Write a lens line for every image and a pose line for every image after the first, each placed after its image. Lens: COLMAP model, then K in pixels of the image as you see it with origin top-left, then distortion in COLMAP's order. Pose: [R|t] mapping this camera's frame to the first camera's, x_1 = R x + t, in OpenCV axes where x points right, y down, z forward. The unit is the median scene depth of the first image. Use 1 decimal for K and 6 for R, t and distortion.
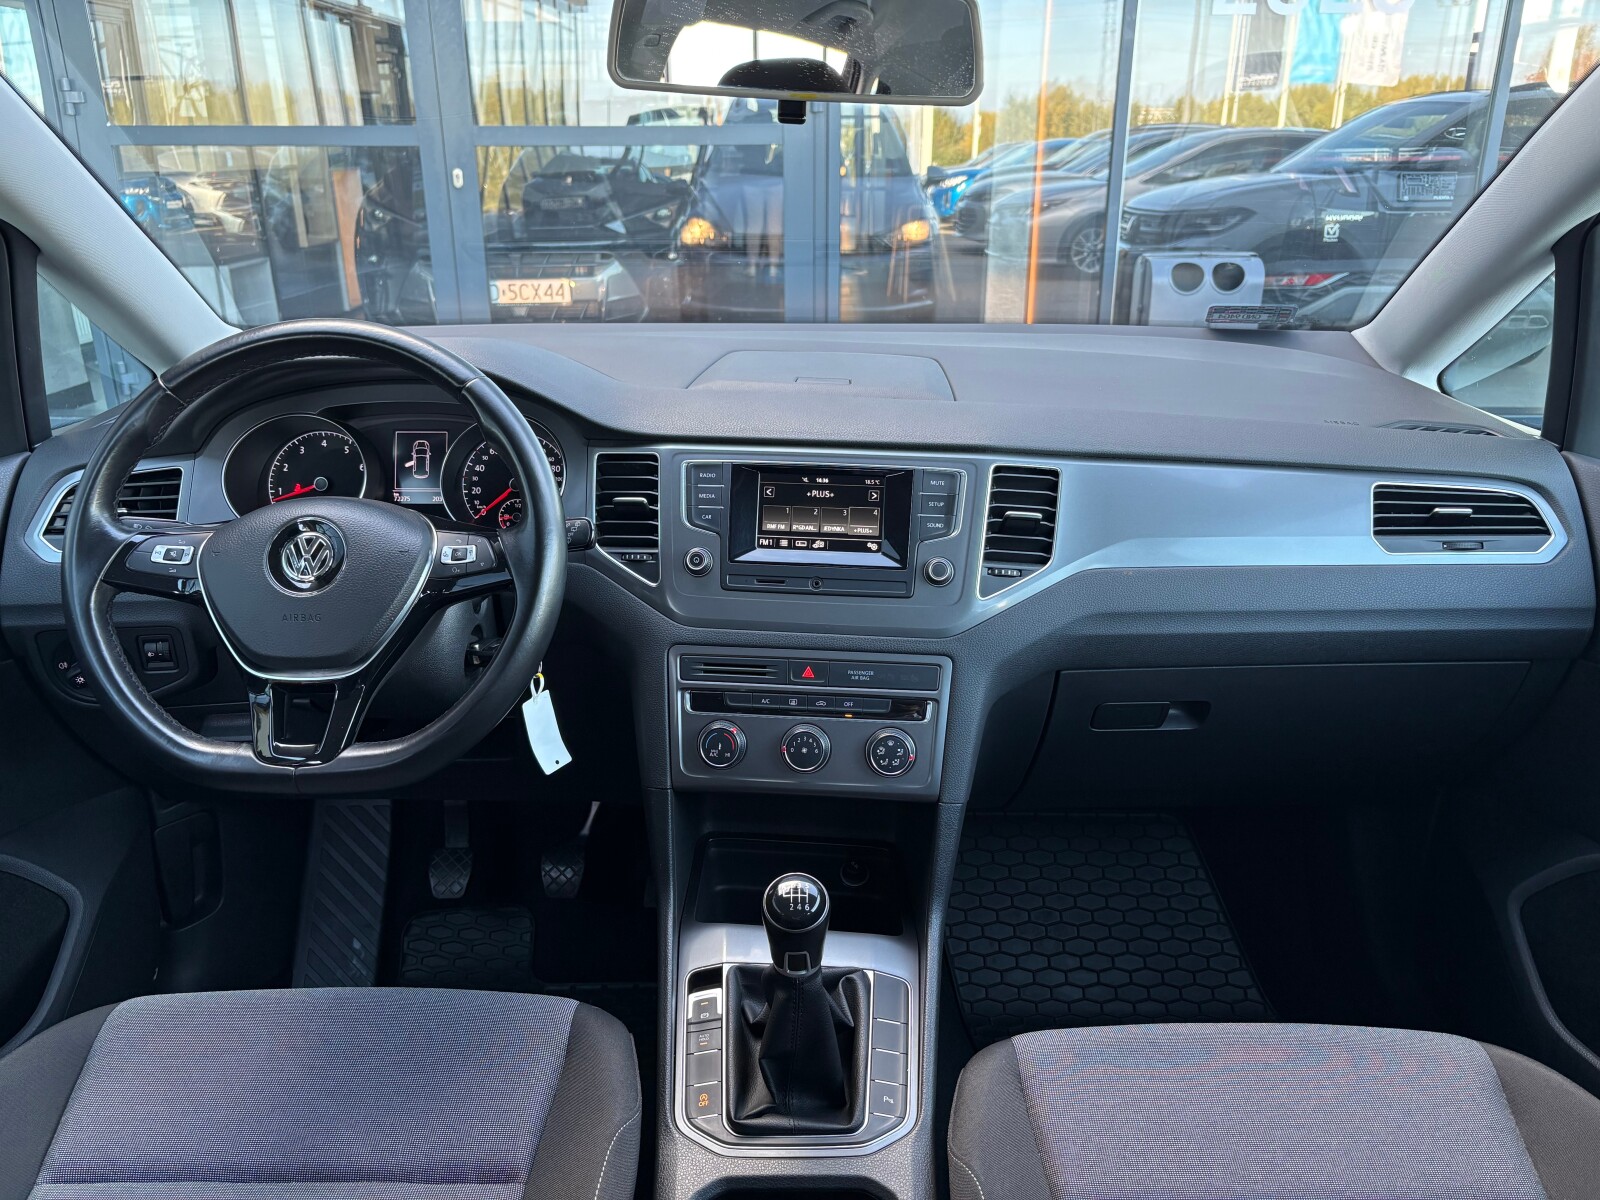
lens RADIAL K [[1211.1, 0, 793.2], [0, 1211.1, 588.7], [0, 0, 1]] dist [0.050776, -0.060481]
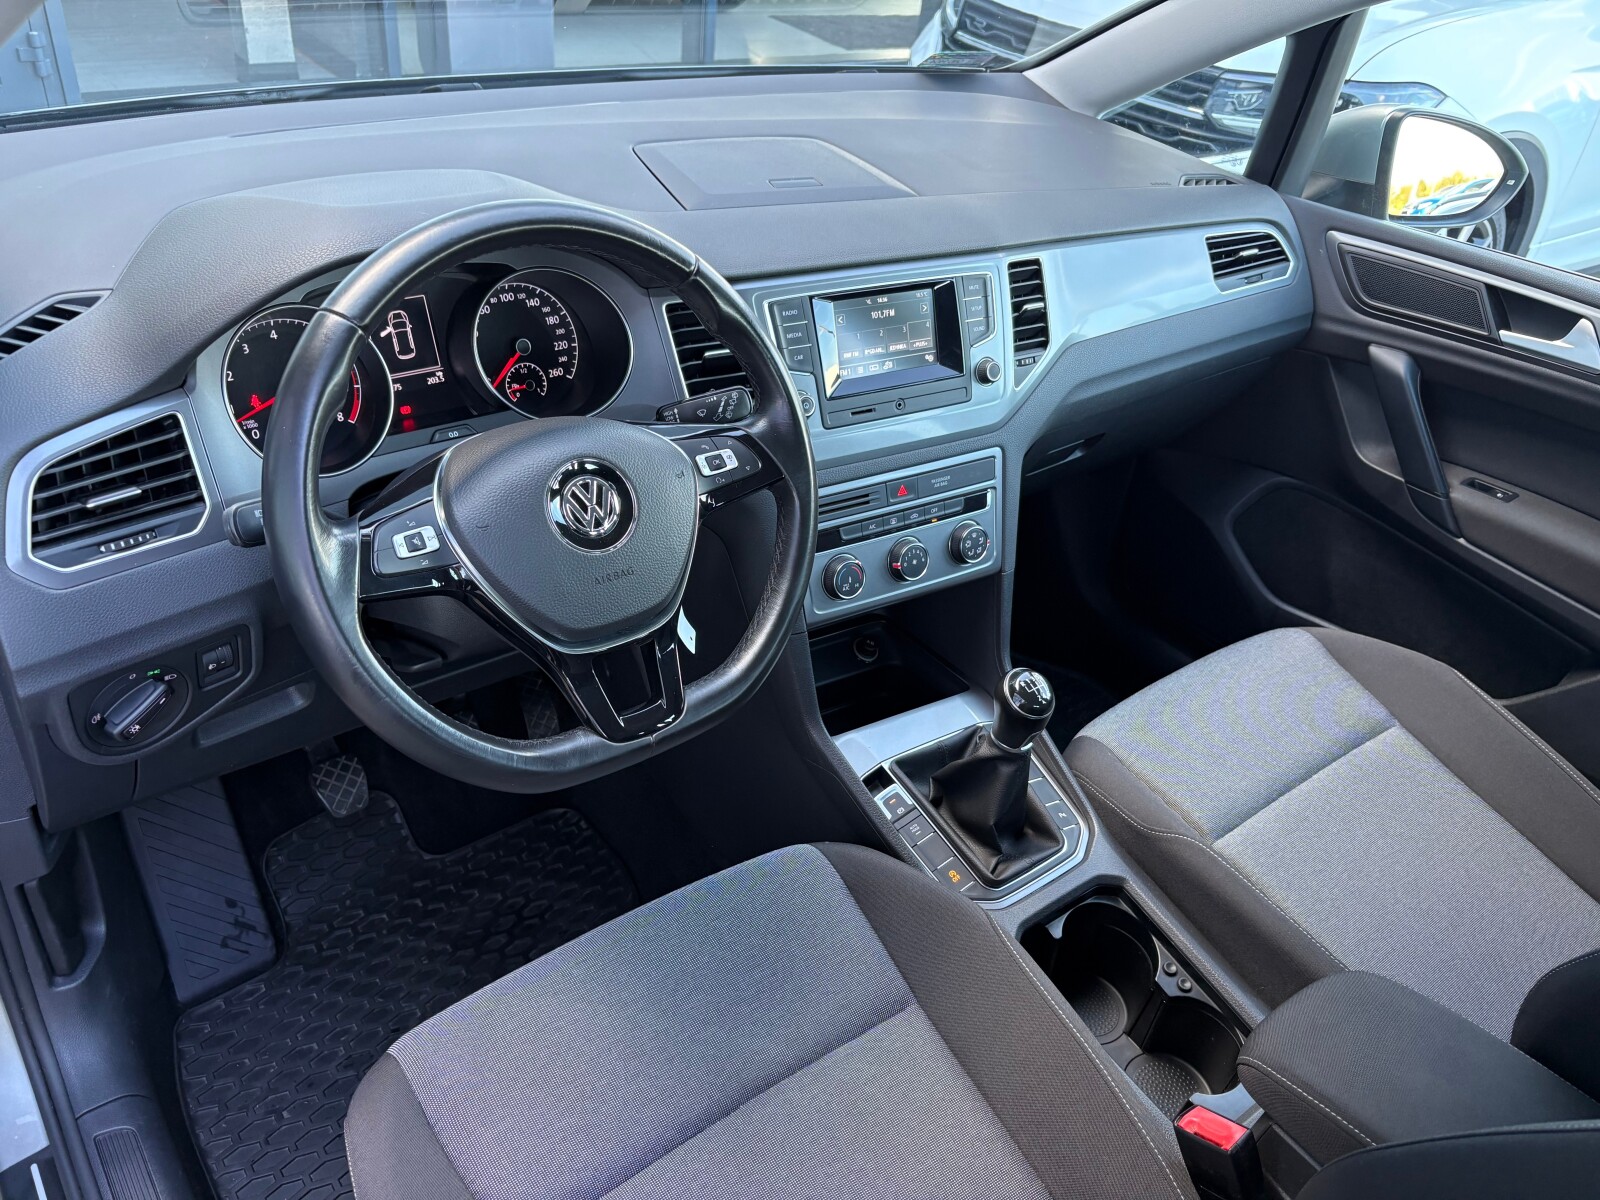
lens RADIAL K [[1185.0, 0, 779.9], [0, 1185.0, 602.1], [0, 0, 1]] dist [0.088806, -0.265445]
pose [[0.797965, -0.284198, 0.531492, -0.643754], [0.122652, 0.939965, 0.318469, -0.179865], [-0.590092, -0.188939, 0.784916, 0.229207]]
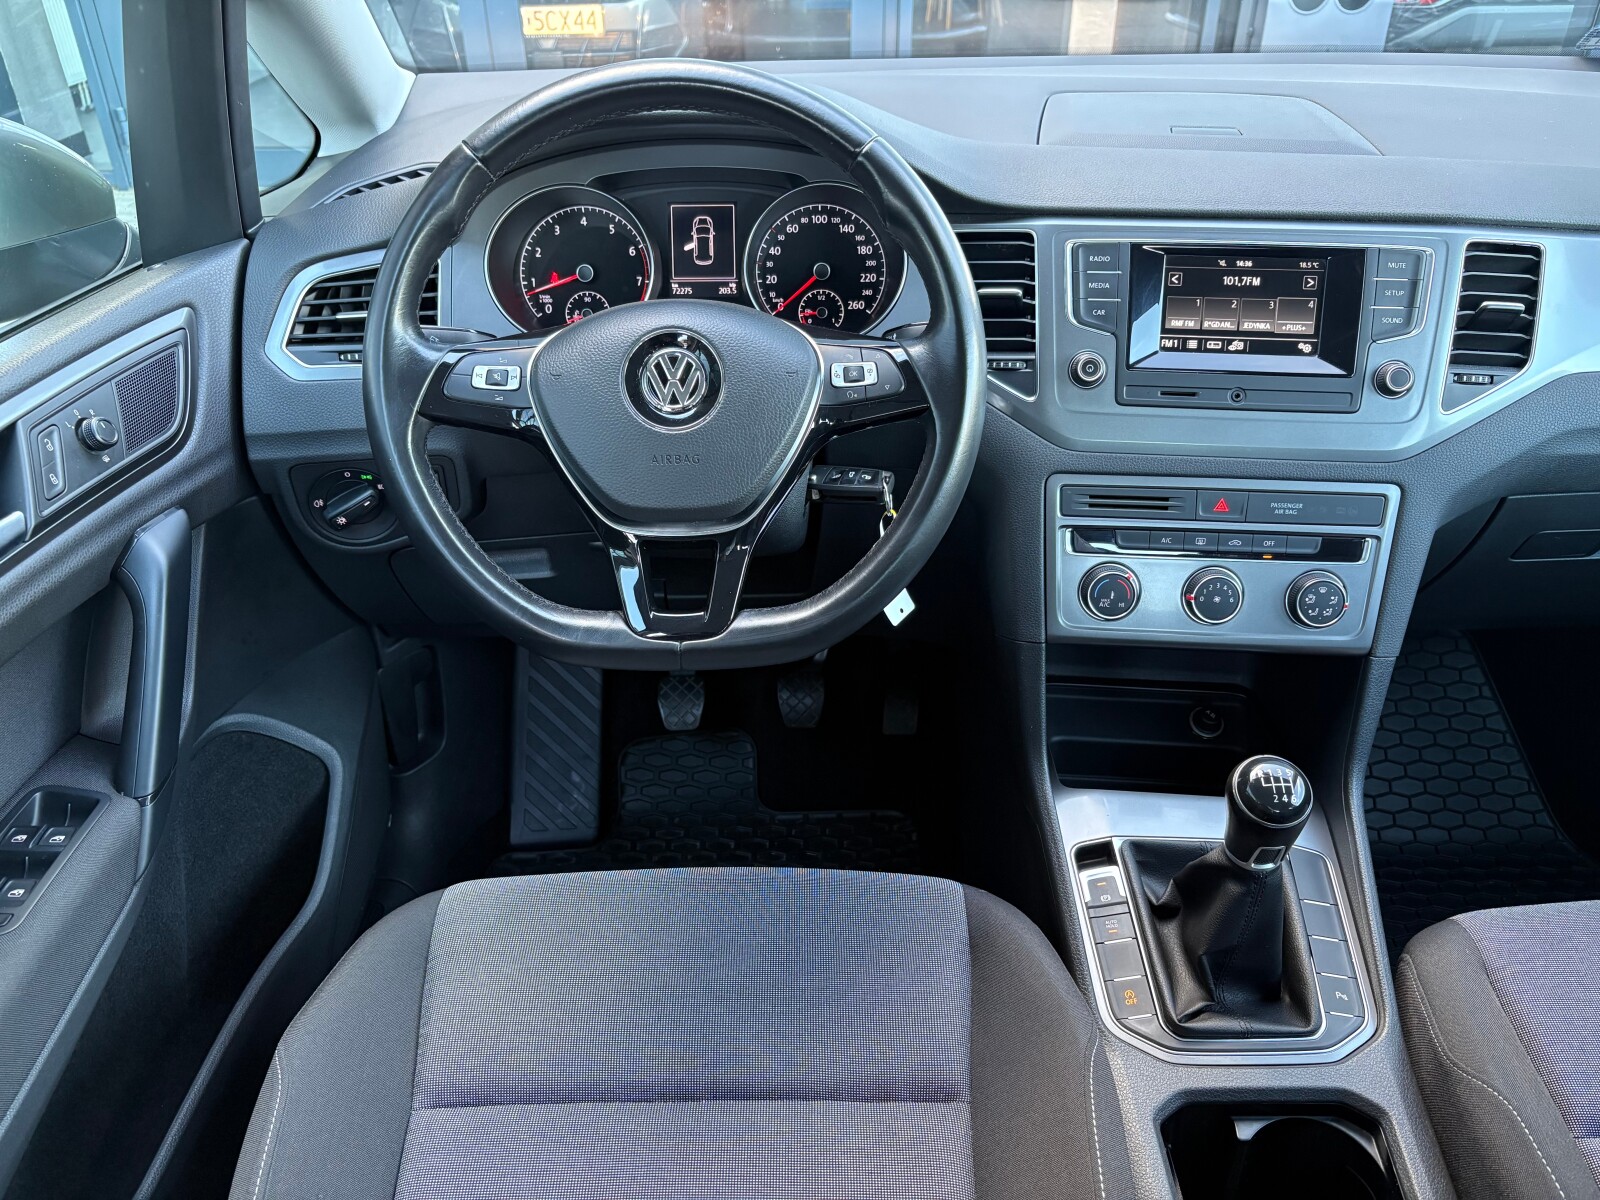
lens RADIAL K [[1221.6, 0, 800.0], [0, 1221.6, 600.0], [0, 0, 1]] dist [0.050894, -0.077704]
pose [[0.999931, -0.011333, -0.002948, -0.269835], [0.011694, 0.979587, 0.200680, -0.038641], [0.000614, -0.200700, 0.979652, 0.164411]]
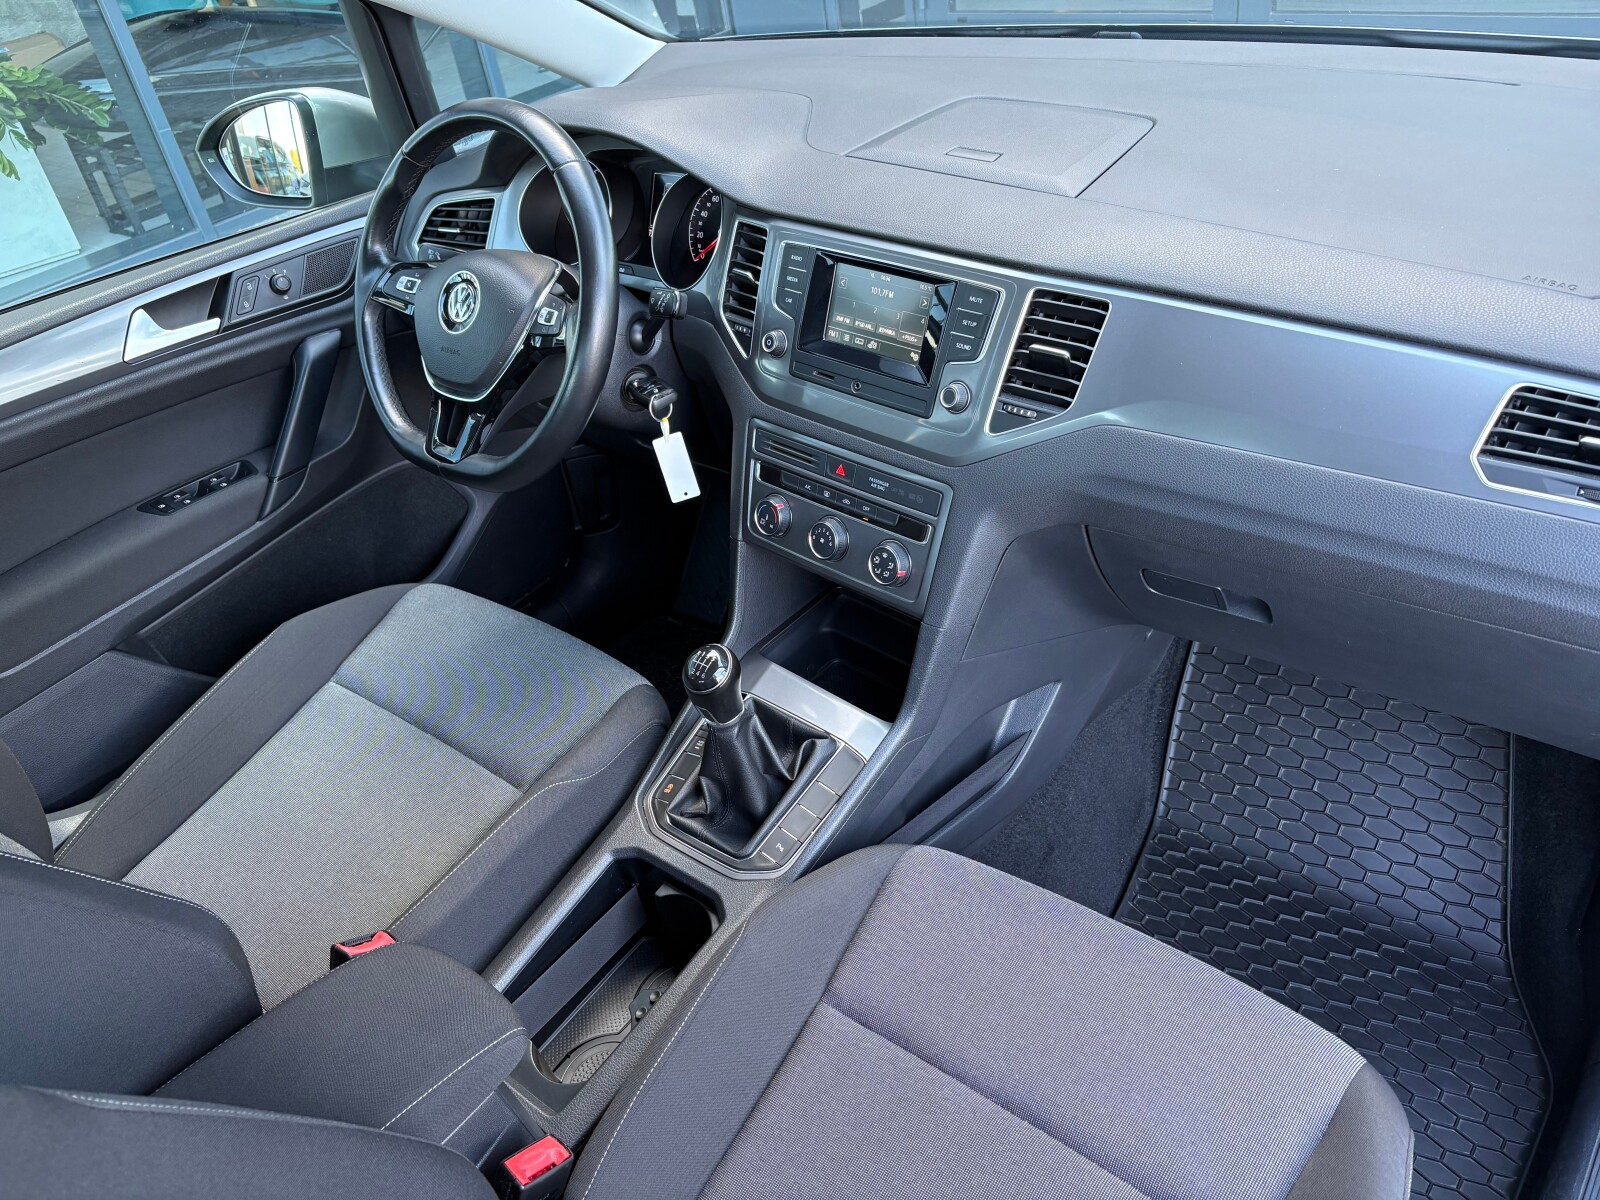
lens RADIAL K [[1221.6, 0, 800.0], [0, 1221.6, 600.0], [0, 0, 1]] dist [0.050894, -0.077704]
pose [[0.764304, 0.284697, -0.578608, 0.617036], [-0.088054, 0.934938, 0.343712, -0.181107], [0.638816, -0.211752, 0.739645, 0.176764]]
